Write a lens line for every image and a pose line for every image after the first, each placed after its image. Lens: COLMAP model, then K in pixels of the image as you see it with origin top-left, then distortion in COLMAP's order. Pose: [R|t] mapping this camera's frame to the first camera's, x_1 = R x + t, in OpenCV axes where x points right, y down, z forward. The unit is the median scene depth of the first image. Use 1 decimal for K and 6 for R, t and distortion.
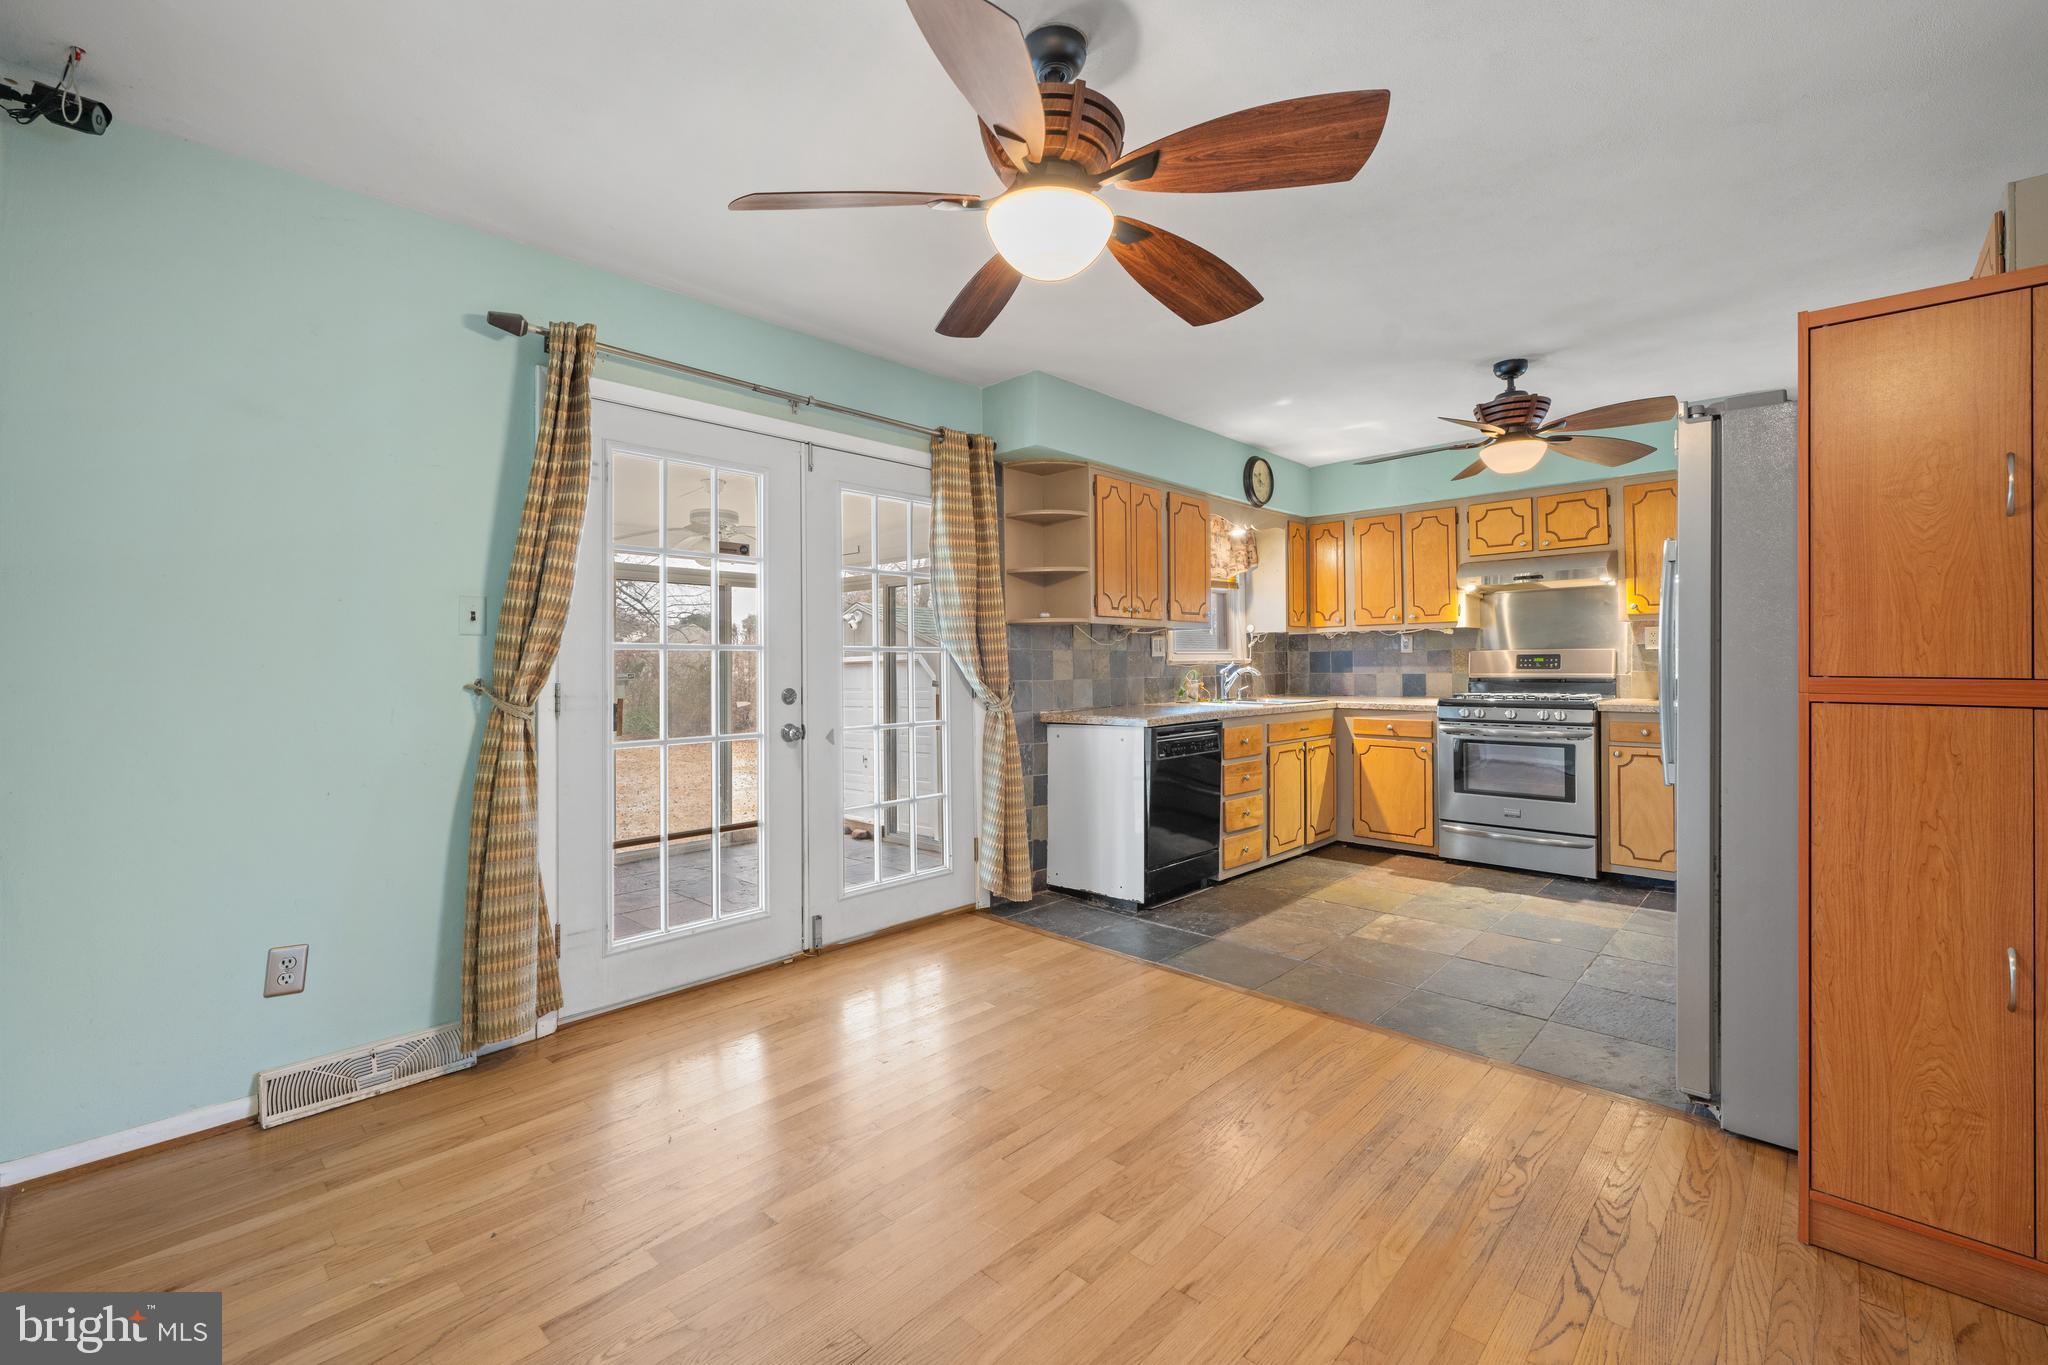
lens RADIAL K [[870.0, 0, 1041.1], [0, 870.0, 659.2], [0, 0, 1]] dist [0.004595, -0.000234]
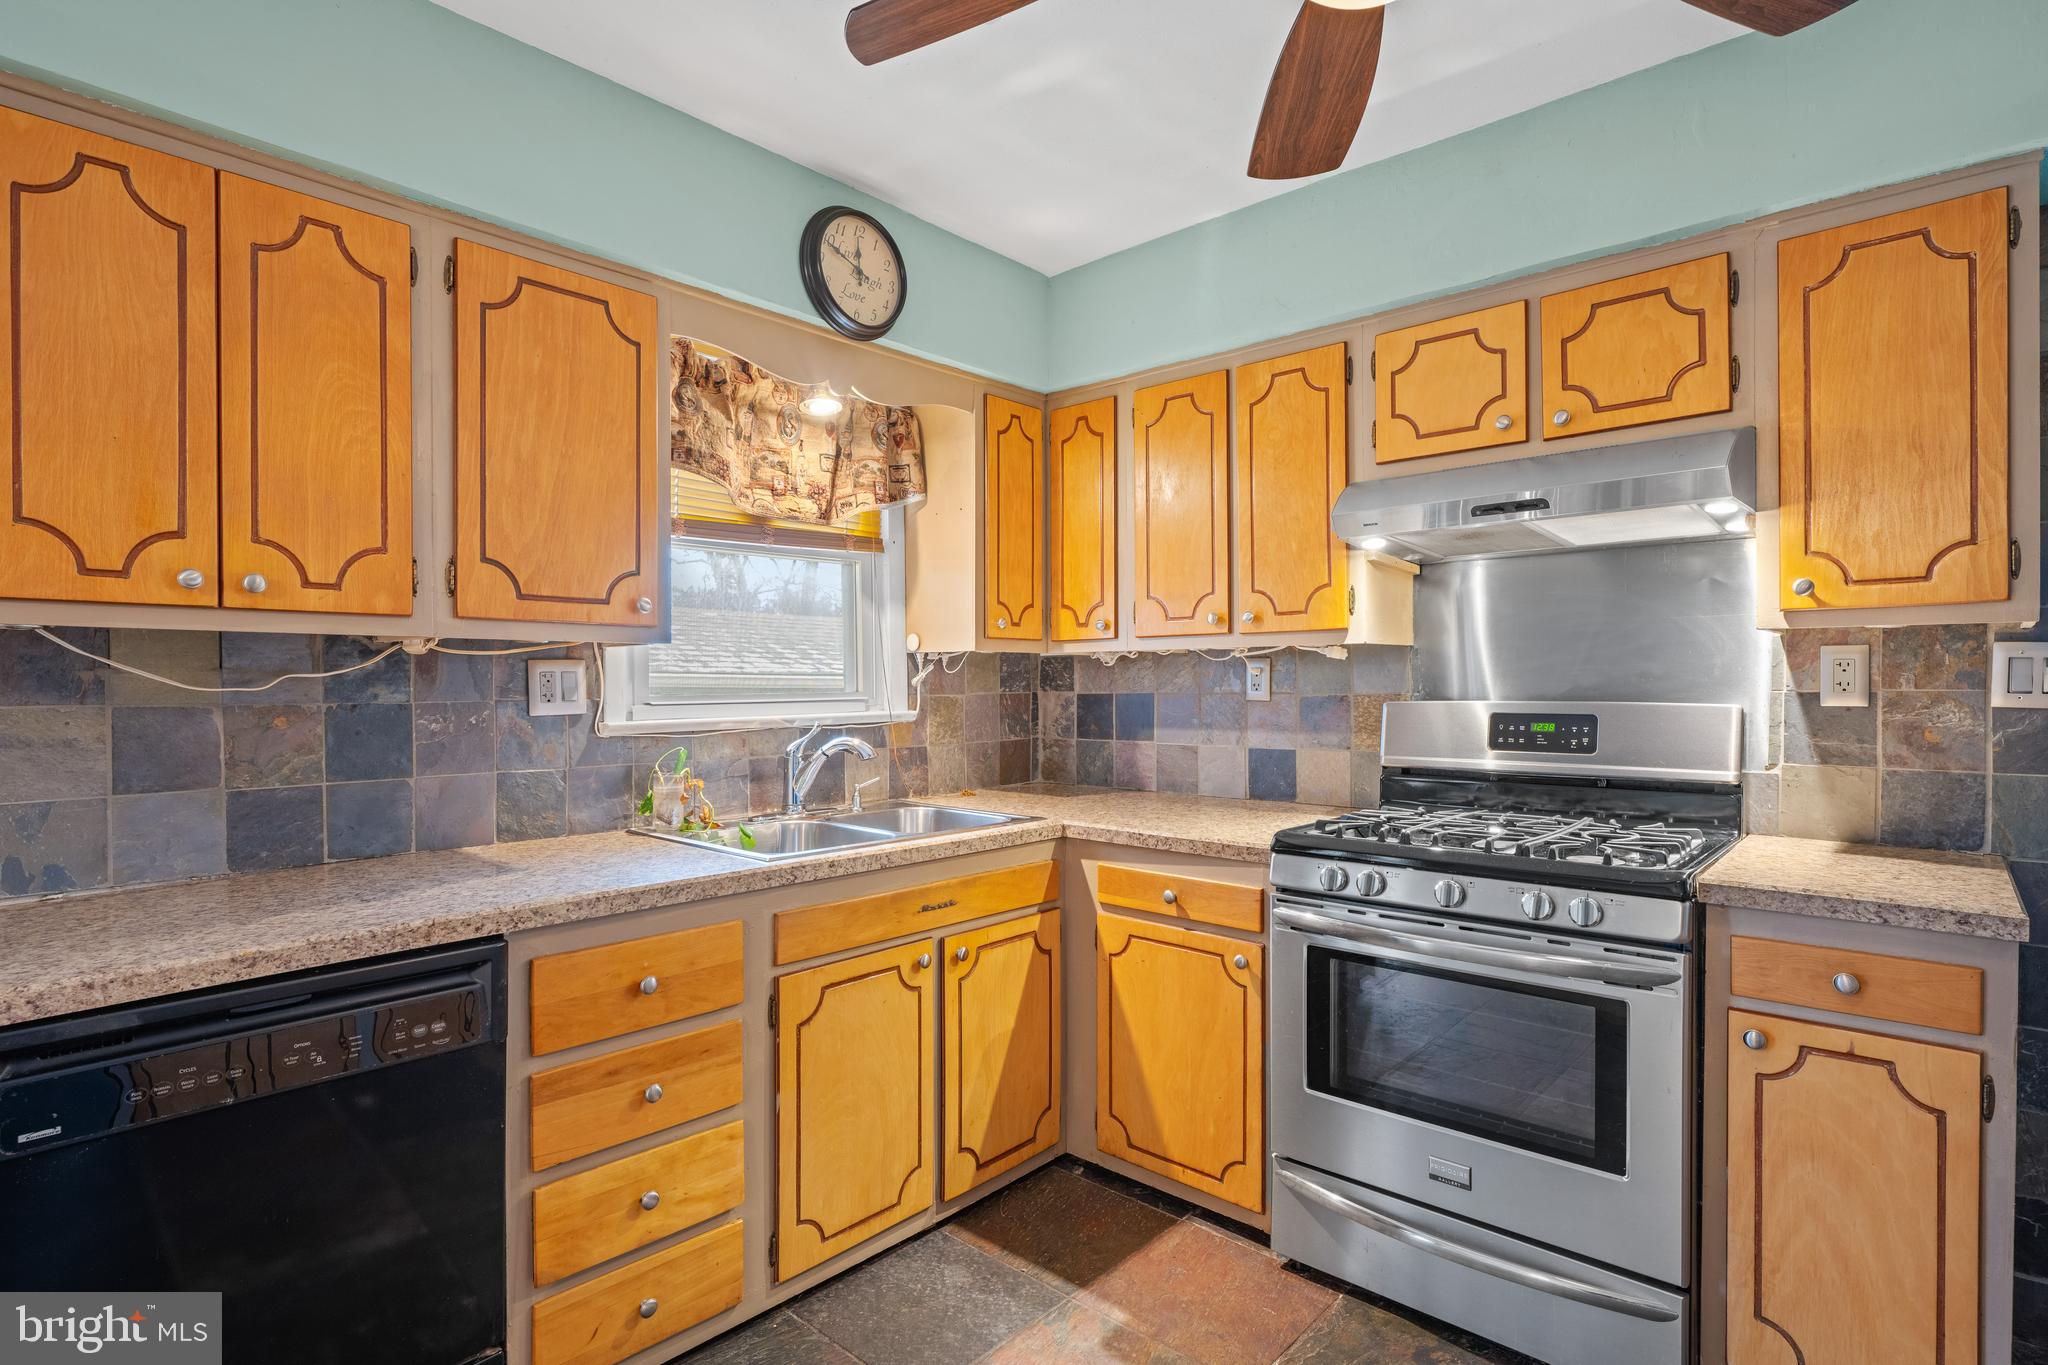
lens RADIAL K [[1039.9, 0, 1033.9], [0, 1039.9, 696.1], [0, 0, 1]] dist [0.001935, 0.001306]
pose [[0.999814, 0.005198, 0.018550, 0.332809], [-0.005540, 0.999814, 0.018466, -0.020821], [-0.018450, -0.018566, 0.999657, 0.535623]]
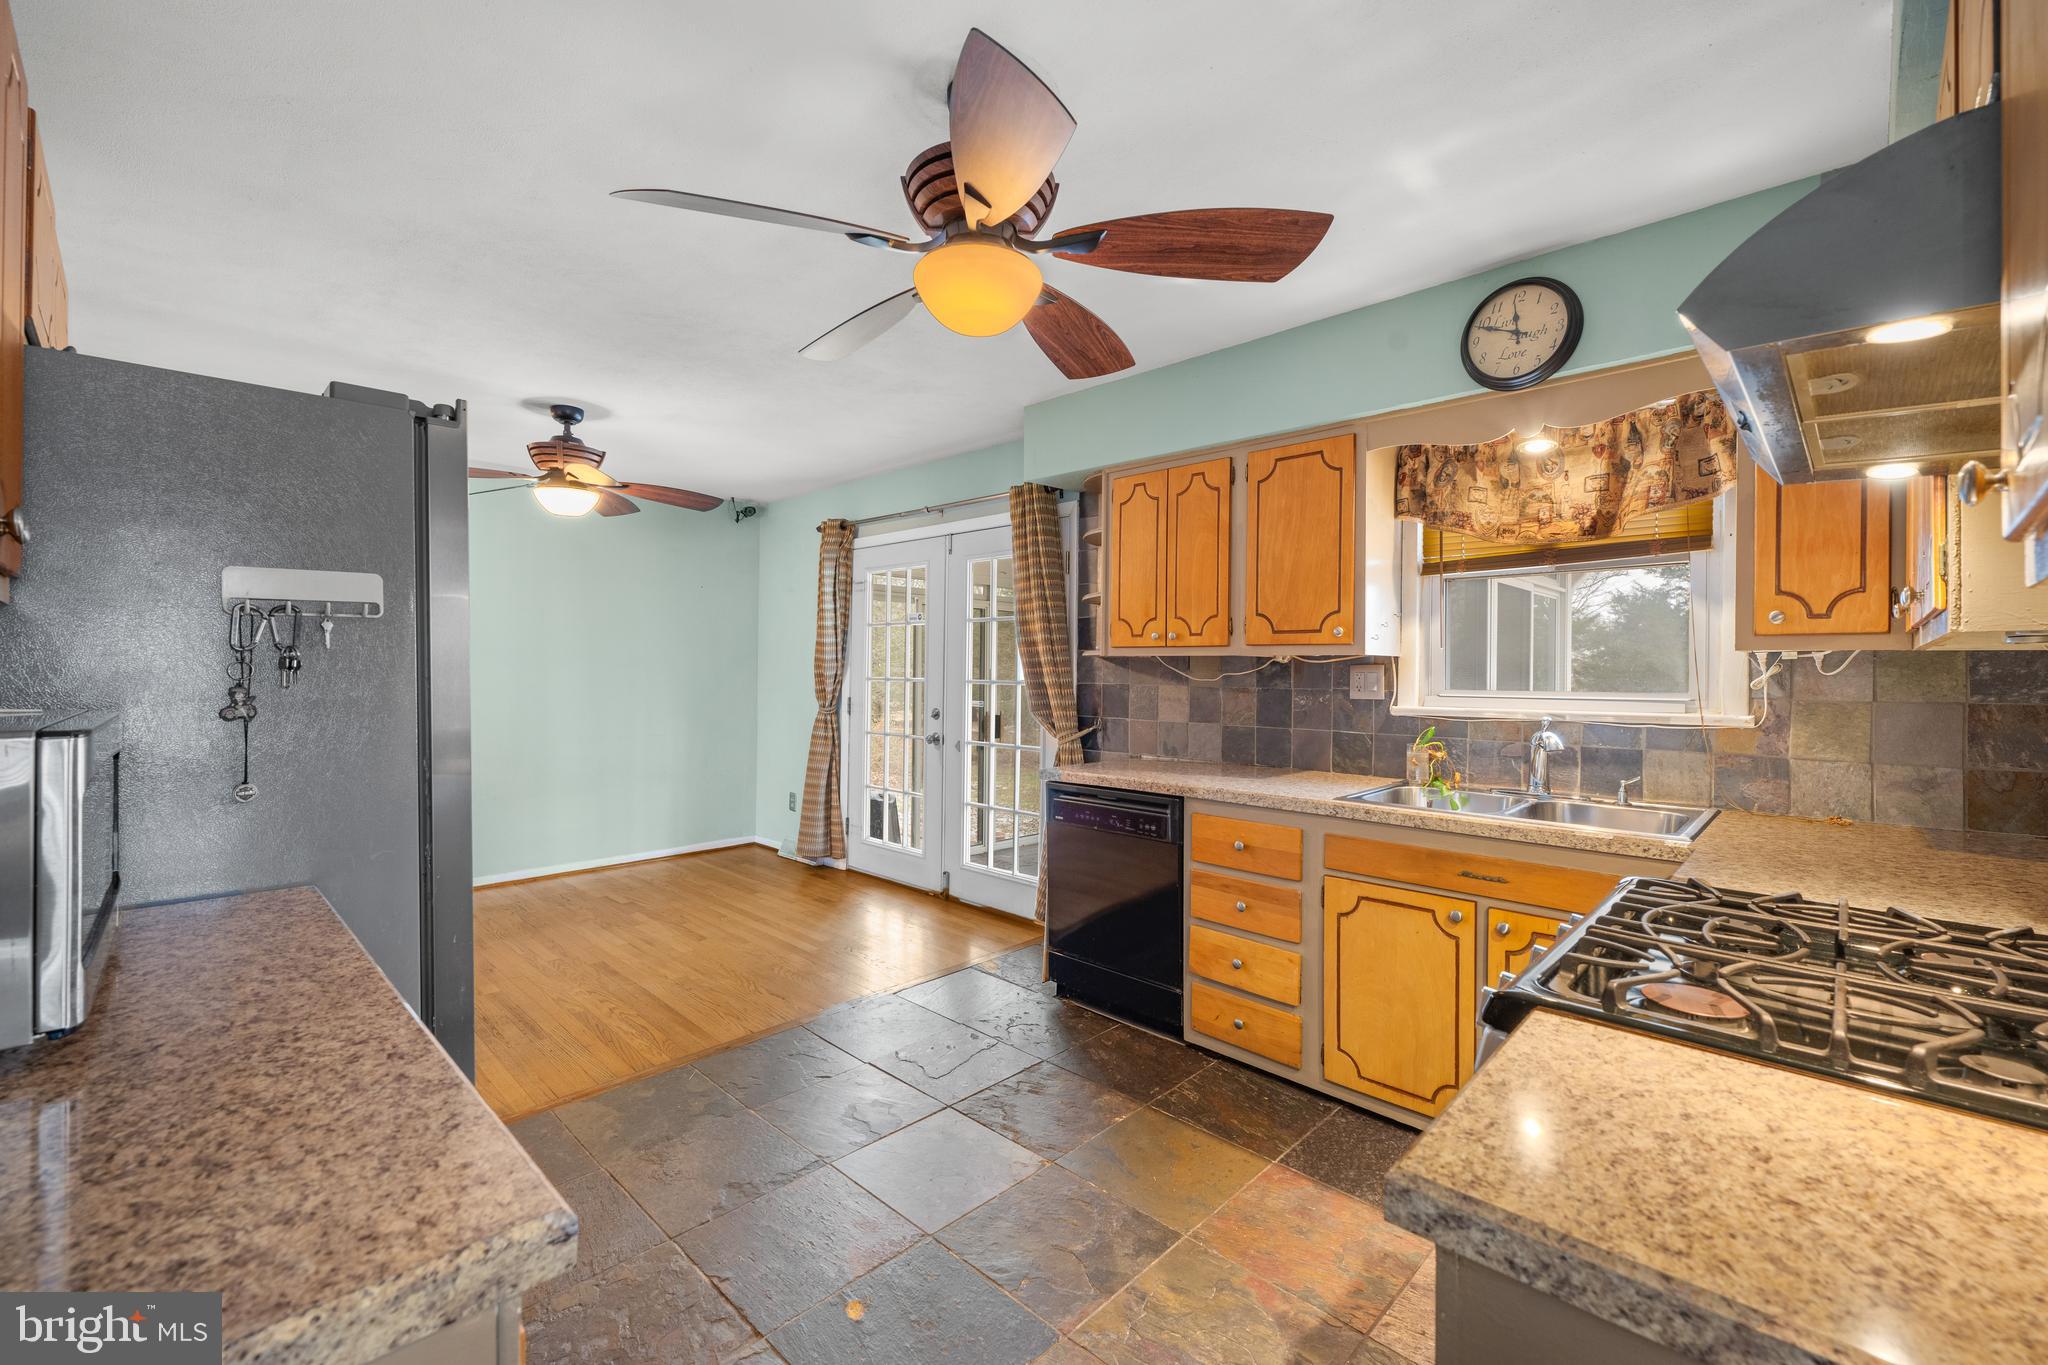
lens RADIAL K [[870.0, 0, 1030.7], [0, 870.0, 673.1], [0, 0, 1]] dist [0.004595, -0.000234]
pose [[-0.032464, 0.009770, -0.999425, 0.749232], [-0.005210, 0.999937, 0.009944, -0.026409], [0.999459, 0.005529, -0.032411, 0.778274]]
